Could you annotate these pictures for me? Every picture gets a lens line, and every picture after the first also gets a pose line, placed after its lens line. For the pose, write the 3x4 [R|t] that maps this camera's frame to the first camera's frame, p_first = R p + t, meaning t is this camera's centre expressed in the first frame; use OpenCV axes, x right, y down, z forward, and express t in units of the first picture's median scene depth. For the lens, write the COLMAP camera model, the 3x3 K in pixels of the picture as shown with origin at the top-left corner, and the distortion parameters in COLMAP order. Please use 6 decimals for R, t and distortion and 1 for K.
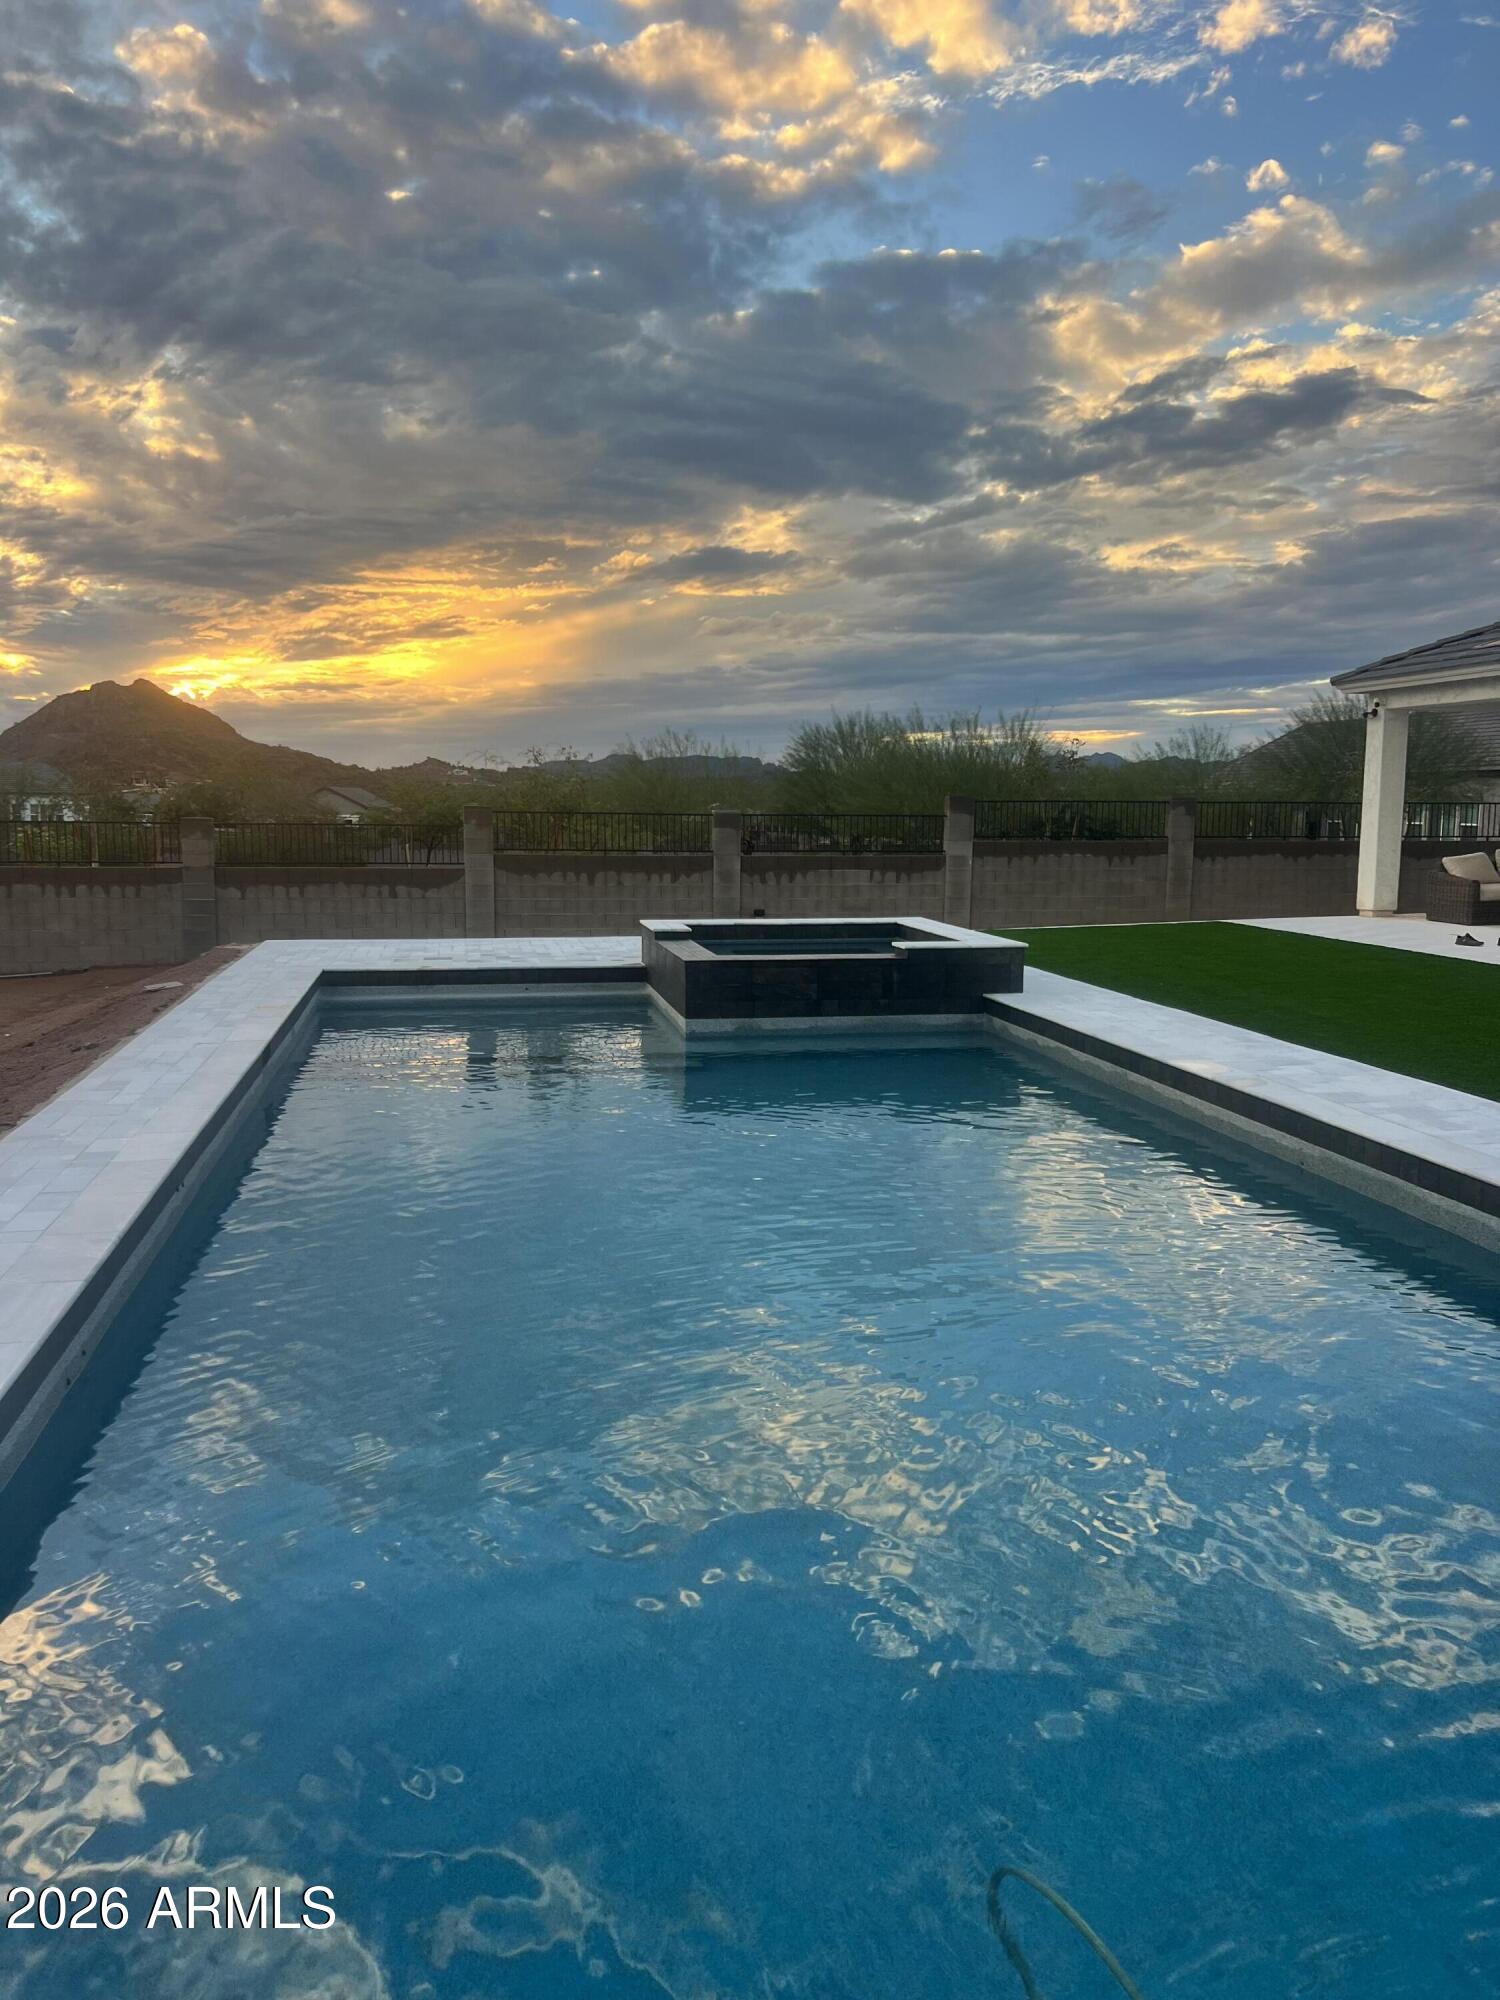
lens RADIAL K [[1481.2, 0, 756.2], [0, 1481.2, 1025.9], [0, 0, 1]] dist [0.078642, -0.081591]
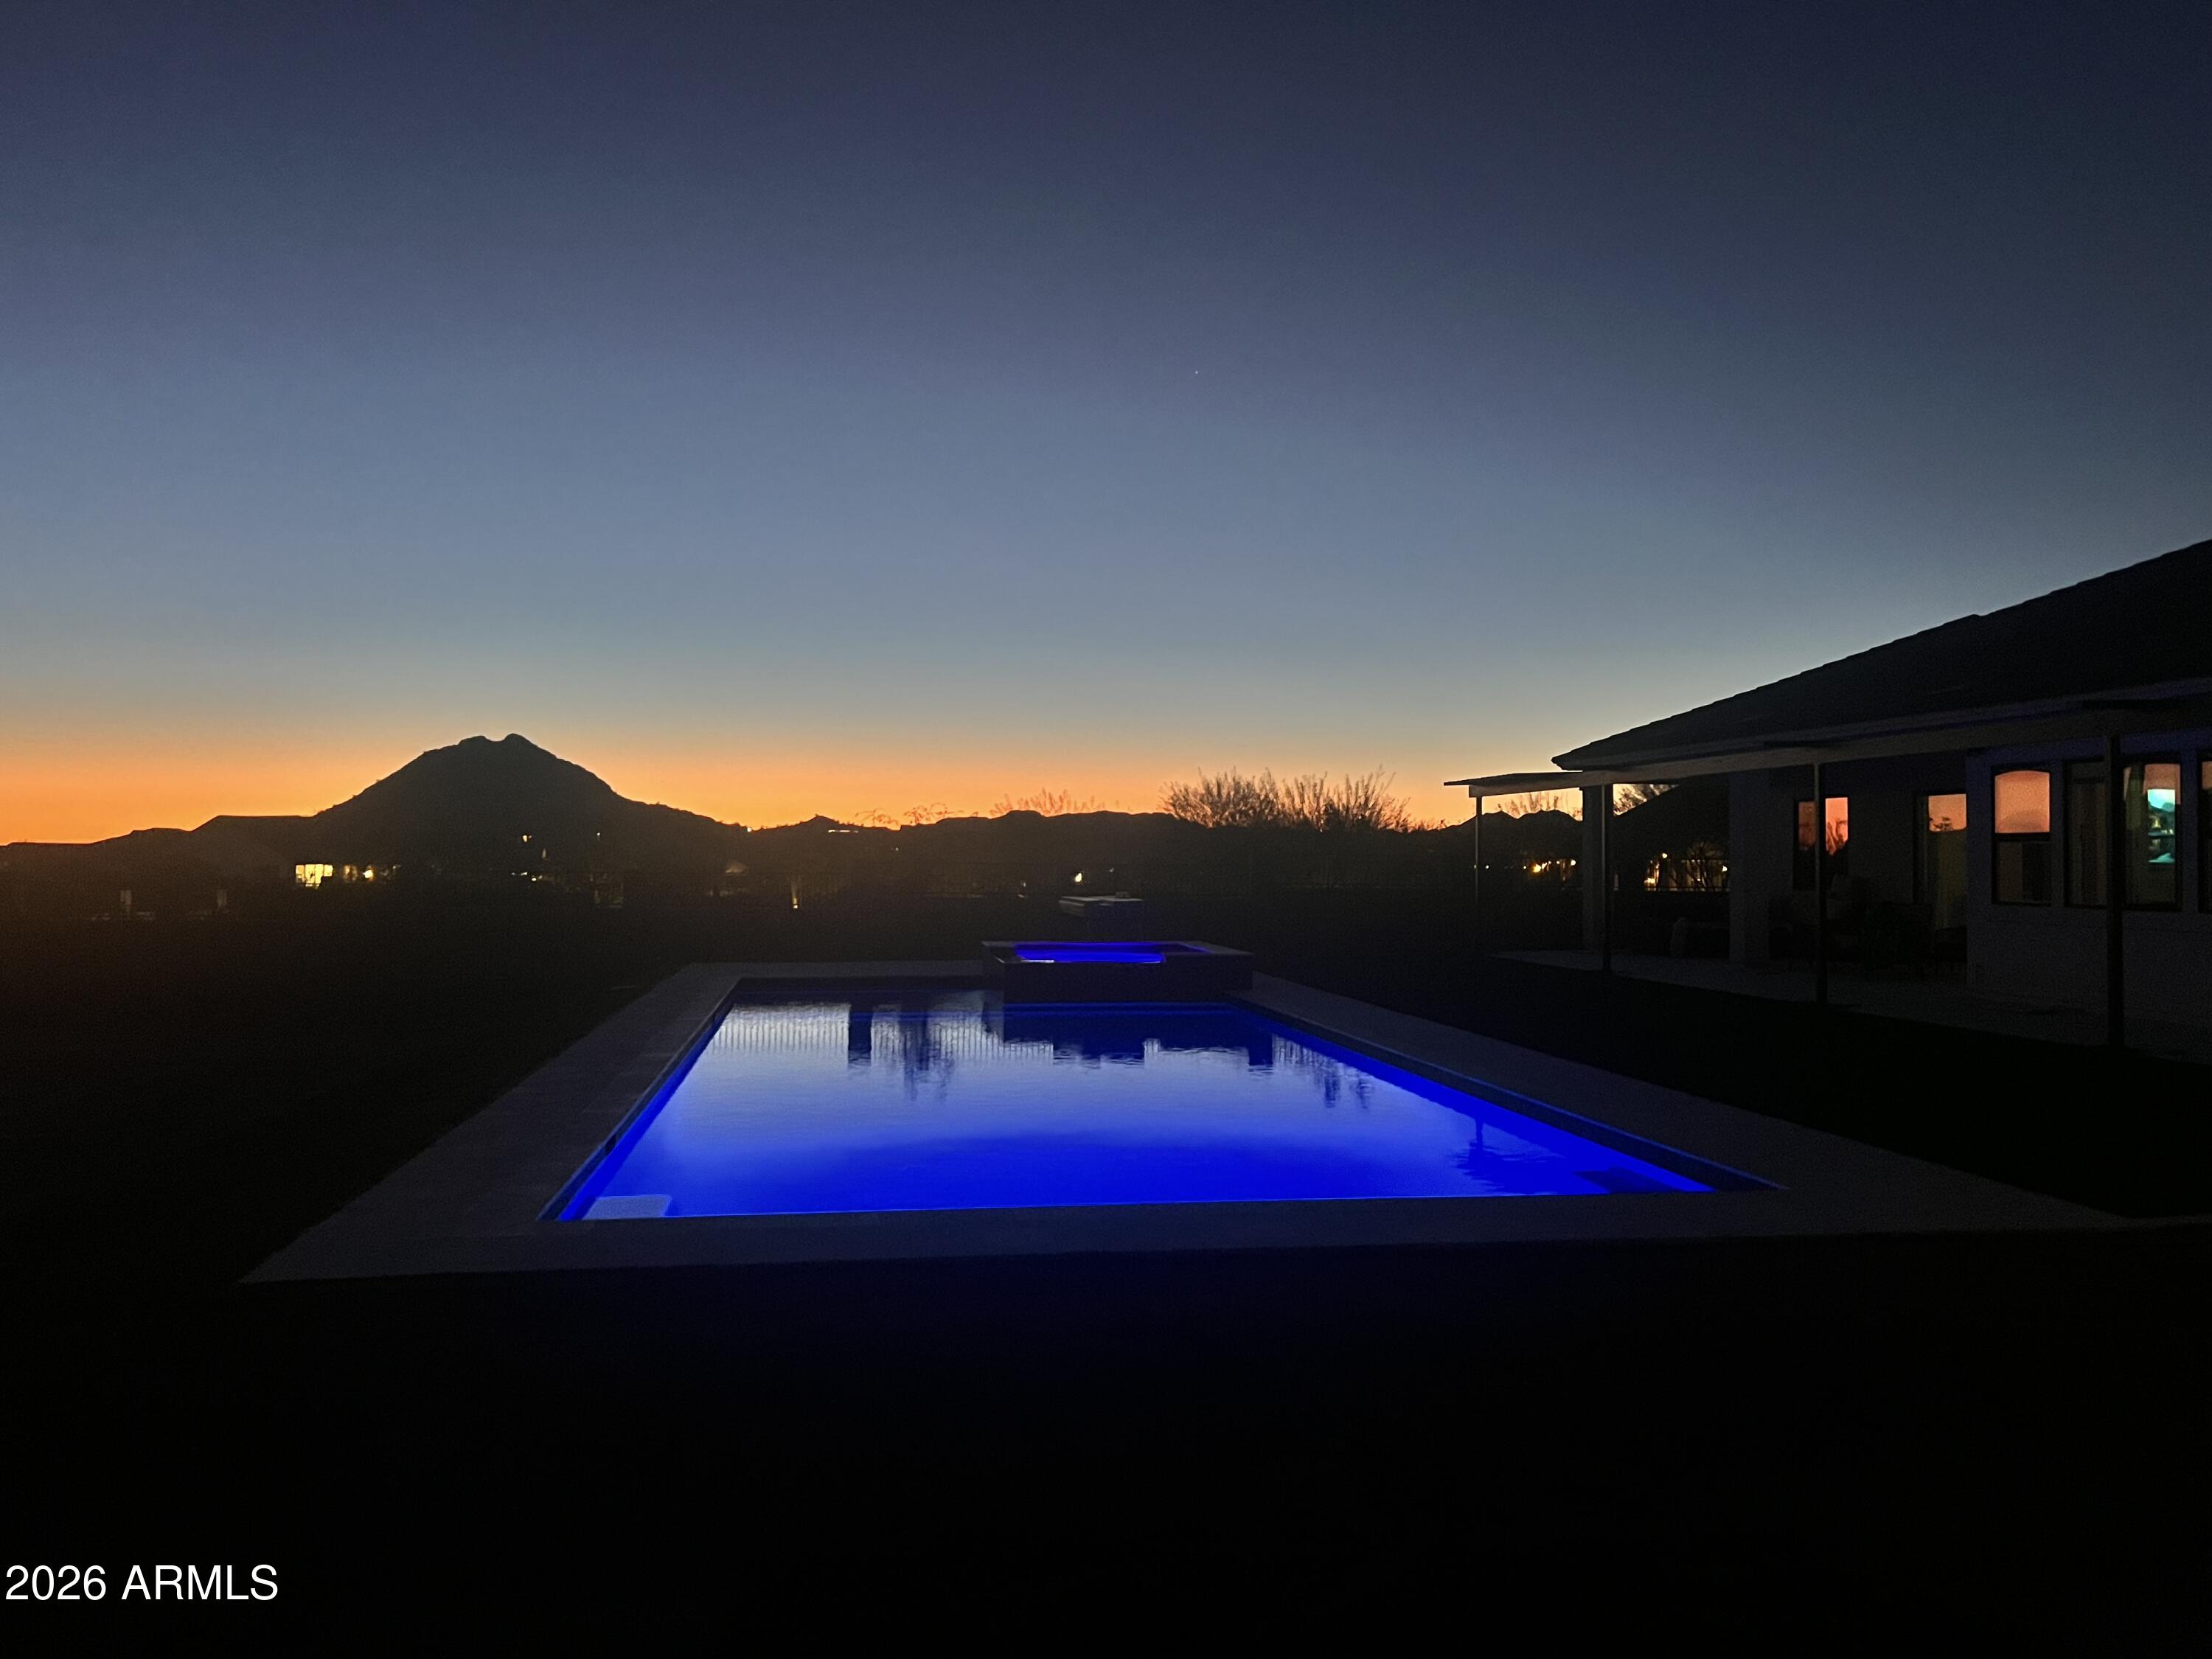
lens RADIAL K [[1638.2, 0, 1130.4], [0, 1638.2, 839.8], [0, 0, 1]] dist [0.078642, -0.081591]
pose [[0.999703, 0.000545, -0.024354, 0.032389], [-0.004489, 0.986751, -0.162180, 0.027297], [0.023943, 0.162242, 0.986461, -0.165380]]
